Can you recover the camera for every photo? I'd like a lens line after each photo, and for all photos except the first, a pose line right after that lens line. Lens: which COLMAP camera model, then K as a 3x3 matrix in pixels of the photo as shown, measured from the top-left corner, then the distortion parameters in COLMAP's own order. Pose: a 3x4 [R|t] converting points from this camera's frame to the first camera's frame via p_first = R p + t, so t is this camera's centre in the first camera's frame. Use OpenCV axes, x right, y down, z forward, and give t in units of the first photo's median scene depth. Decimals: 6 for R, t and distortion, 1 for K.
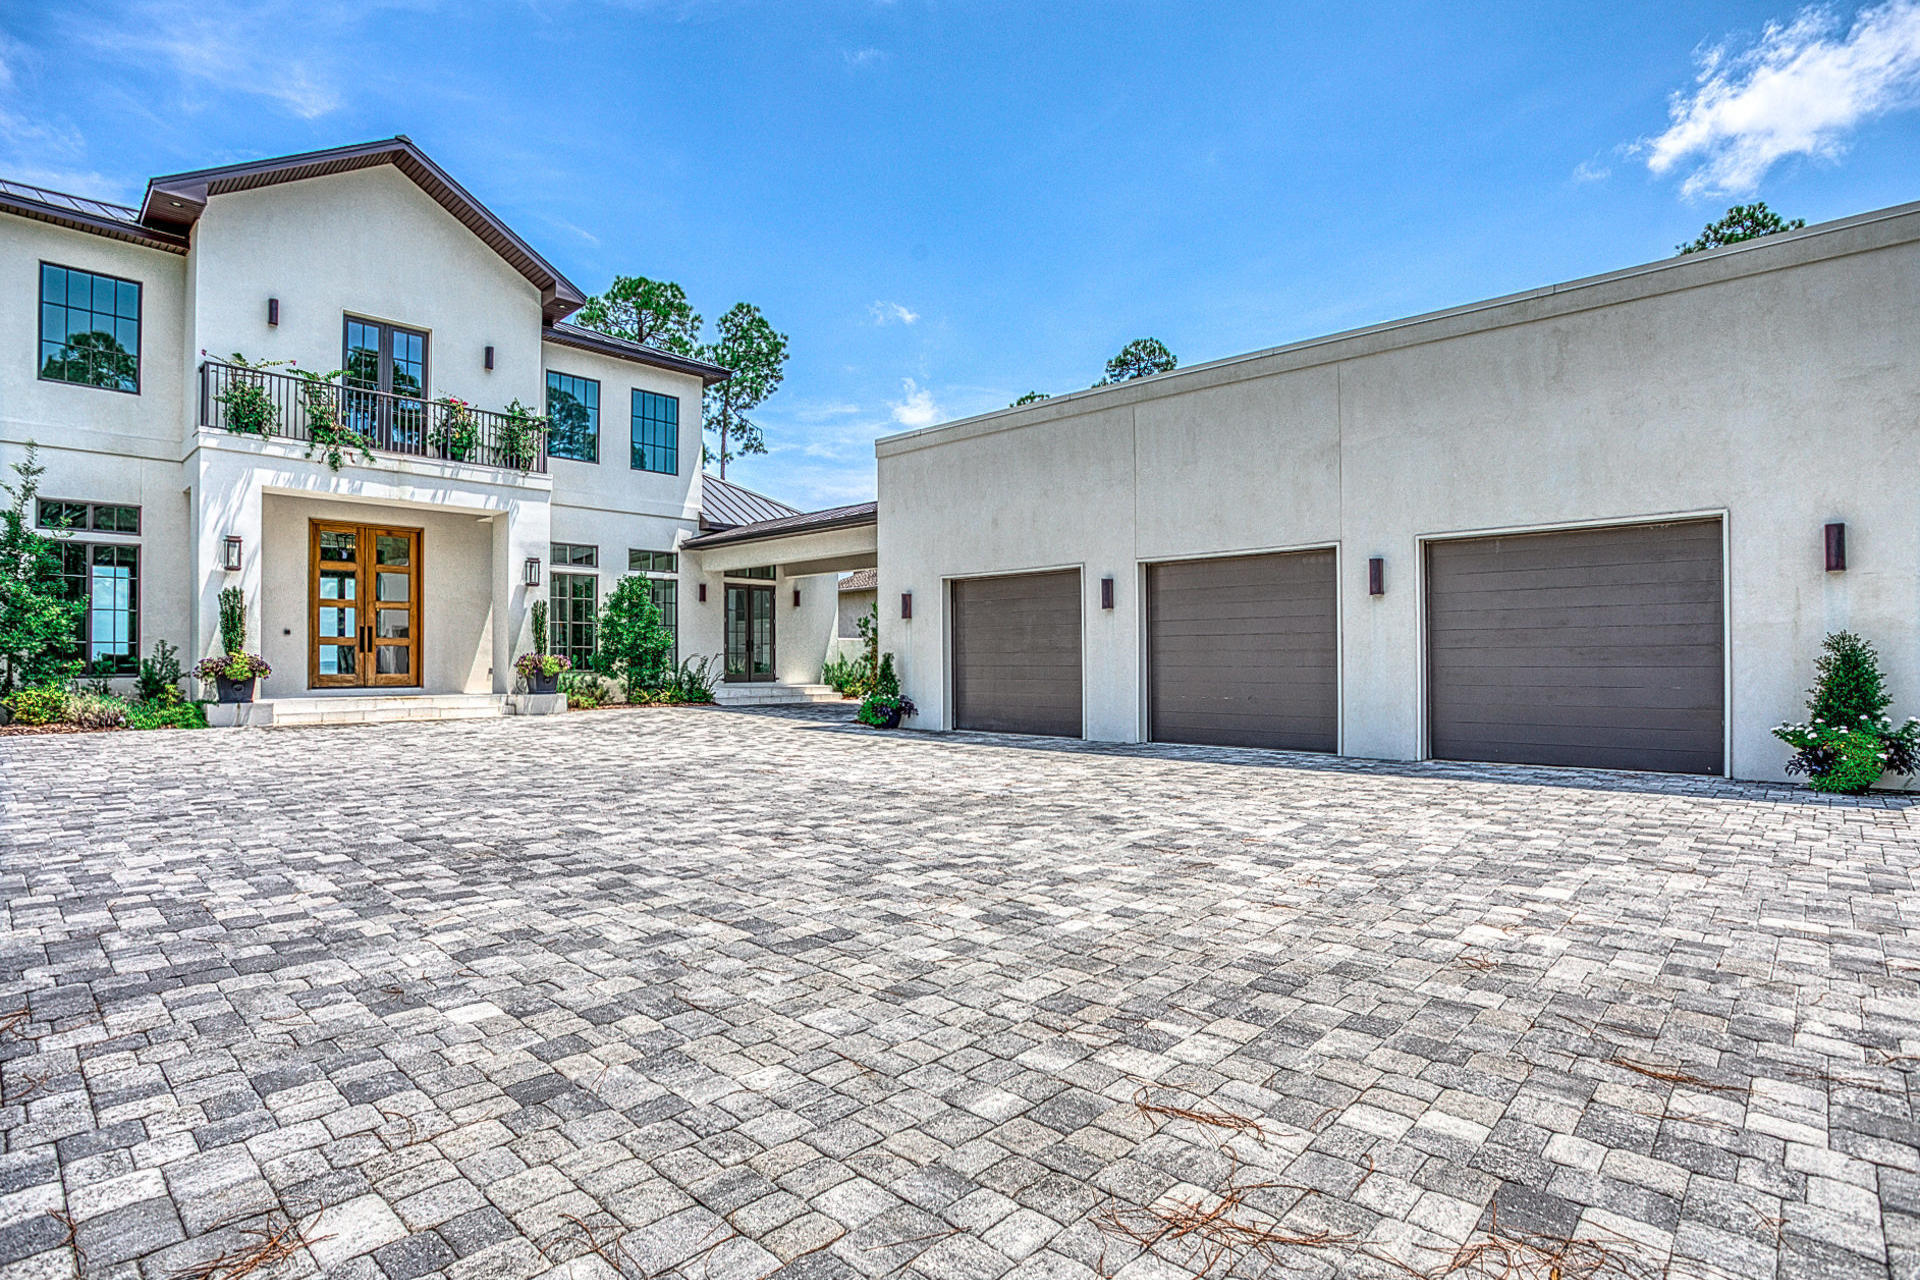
lens RADIAL K [[953.1, 0, 956.0], [0, 953.1, 649.5], [0, 0, 1]] dist [-0.064636, 0.027275]
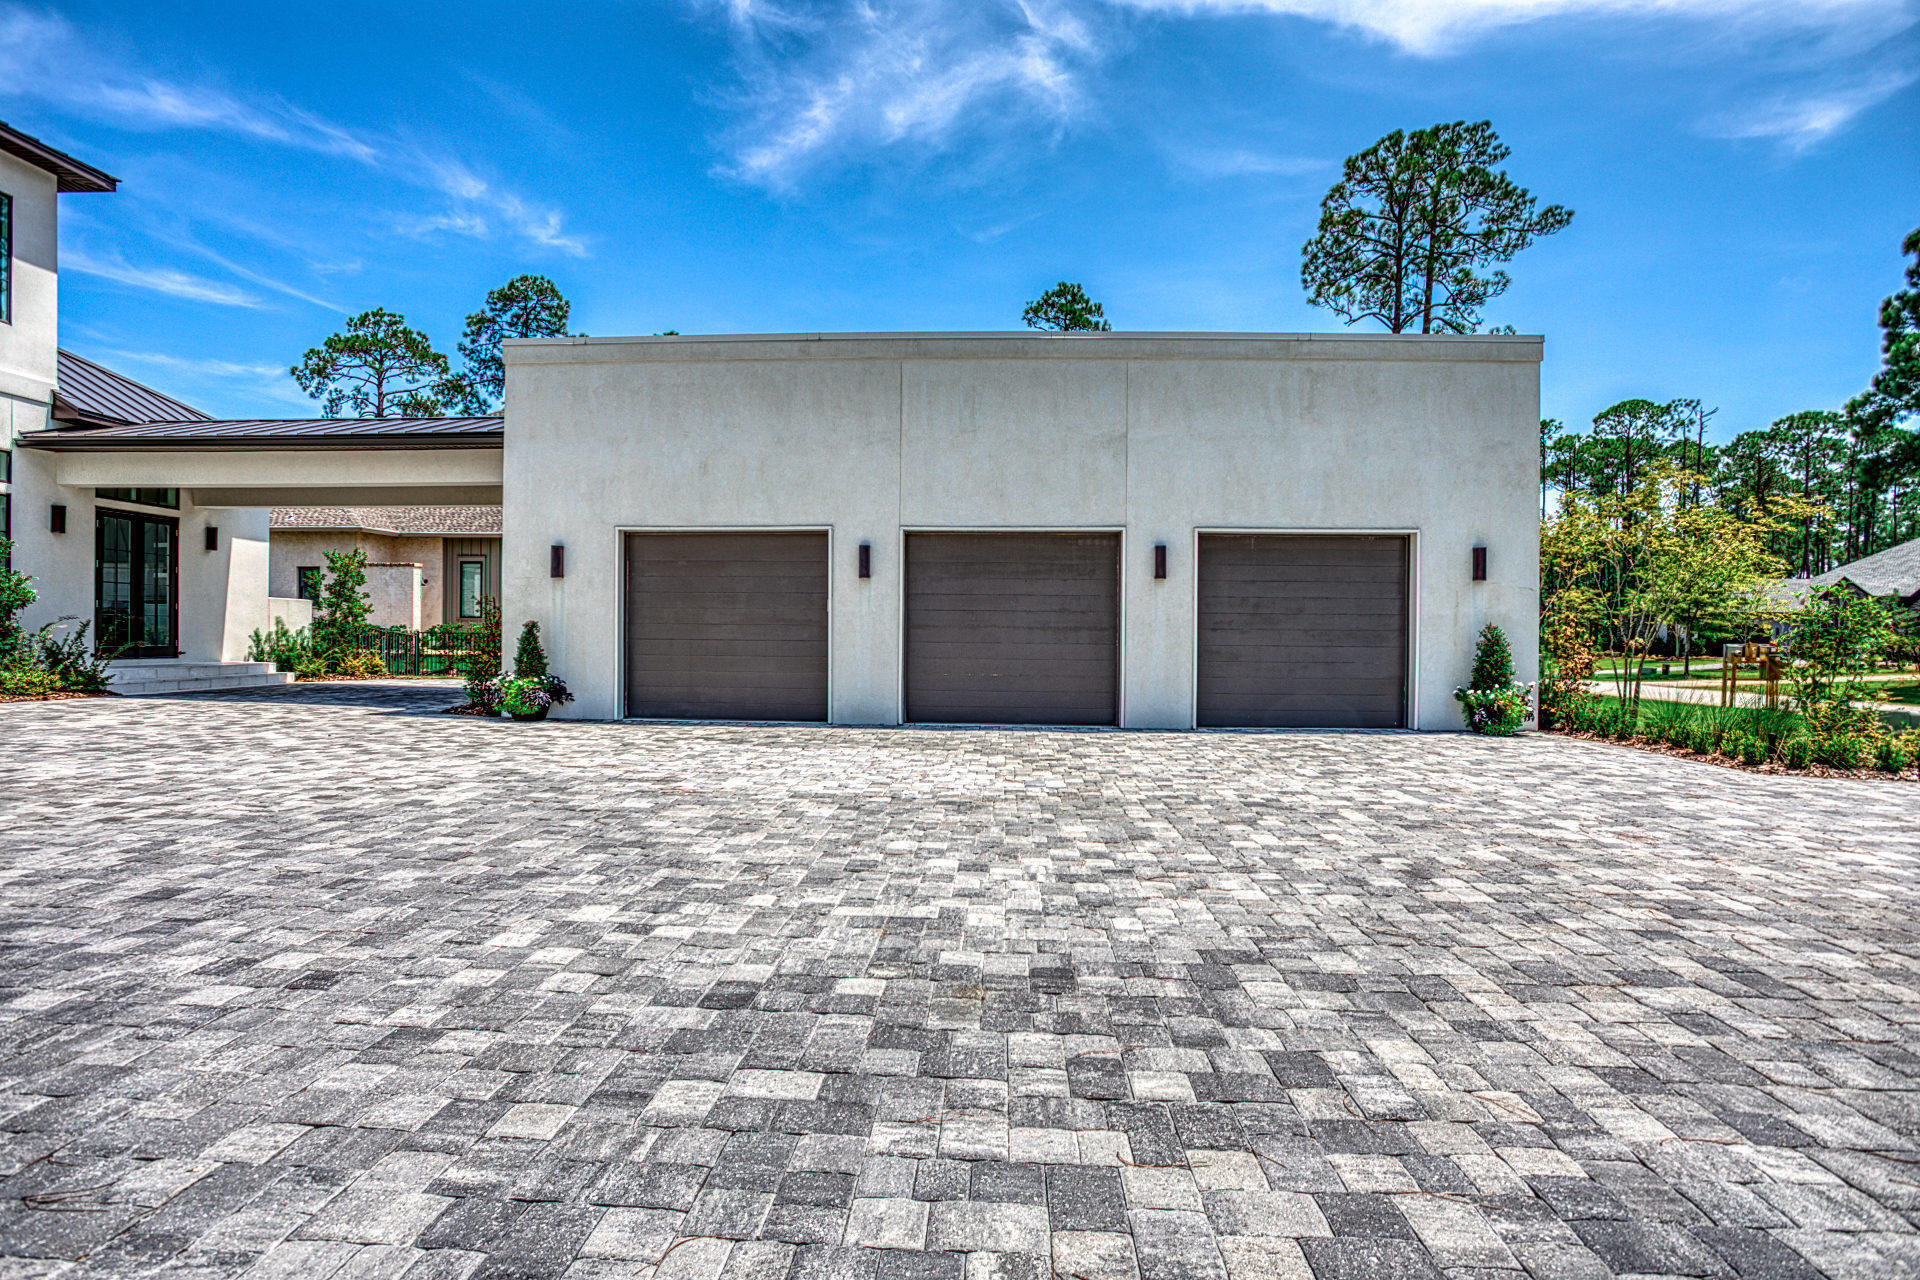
lens RADIAL K [[953.1, 0, 956.0], [0, 953.1, 649.5], [0, 0, 1]] dist [-0.064636, 0.027275]
pose [[0.764341, 0.000686, 0.644812, -0.311317], [-0.019887, 0.999549, 0.022511, 0.002557], [-0.644505, -0.030029, 0.764010, 0.212724]]
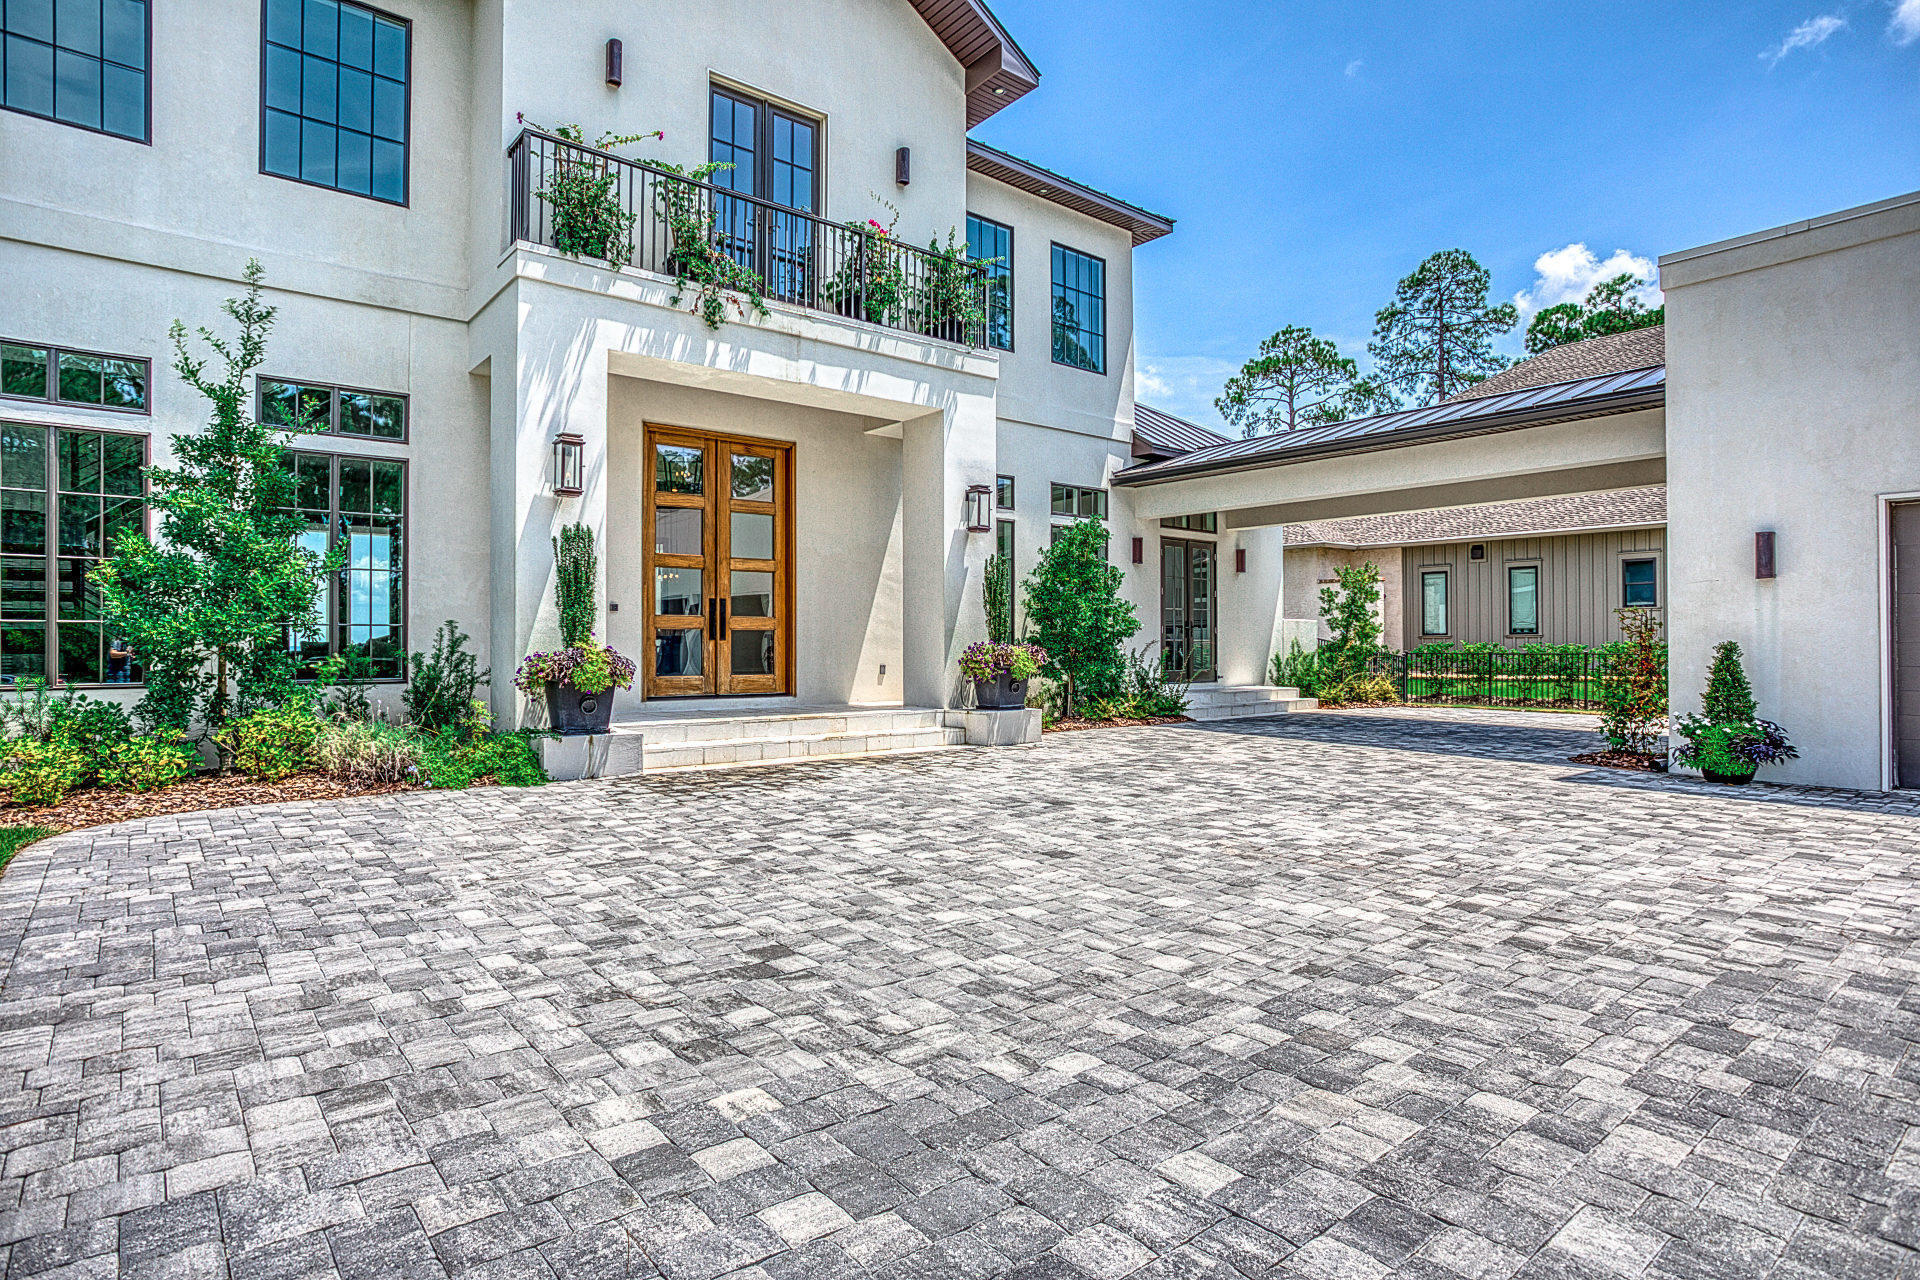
lens RADIAL K [[1026.2, 0, 960.0], [0, 1026.2, 640.0], [0, 0, 1]] dist [-0.076129, 0.048668]
pose [[0.990639, 0.000088, -0.136509, -0.445940], [0.000658, 0.999985, 0.005420, -0.001075], [0.136508, -0.005460, 0.990624, 0.406827]]
